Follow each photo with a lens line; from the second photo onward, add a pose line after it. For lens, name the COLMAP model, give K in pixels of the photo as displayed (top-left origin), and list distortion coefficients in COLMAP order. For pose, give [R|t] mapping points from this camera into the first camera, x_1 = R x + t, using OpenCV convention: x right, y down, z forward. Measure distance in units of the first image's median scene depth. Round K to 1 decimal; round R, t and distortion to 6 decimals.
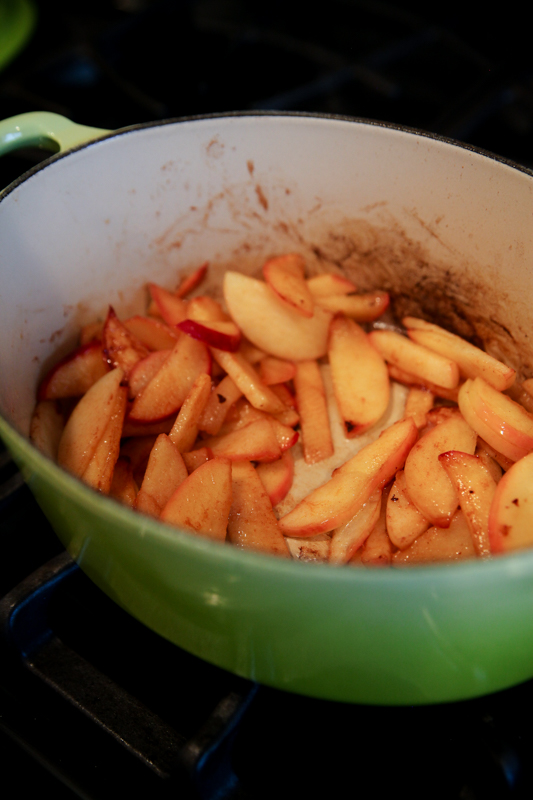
lens RADIAL K [[1145.7, 0, 268.9], [0, 1145.7, 403.0], [0, 0, 1]] dist [0.095412, 0.000000]
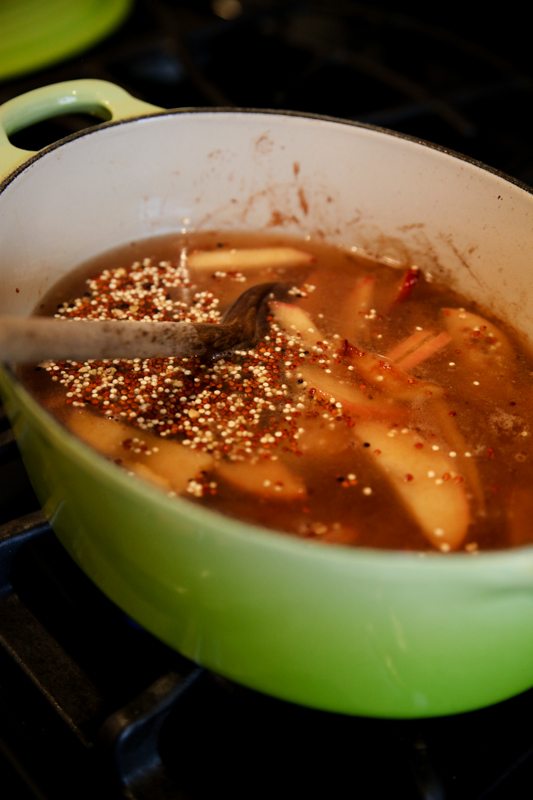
lens RADIAL K [[1227.7, 0, 266.9], [0, 1227.7, 398.1], [0, 0, 1]] dist [0.131540, 0.000000]
pose [[0.982205, 0.176236, -0.064922, 0.066479], [-0.179897, 0.982110, -0.055645, 0.057034], [0.053954, 0.066334, 0.996338, -0.057188]]
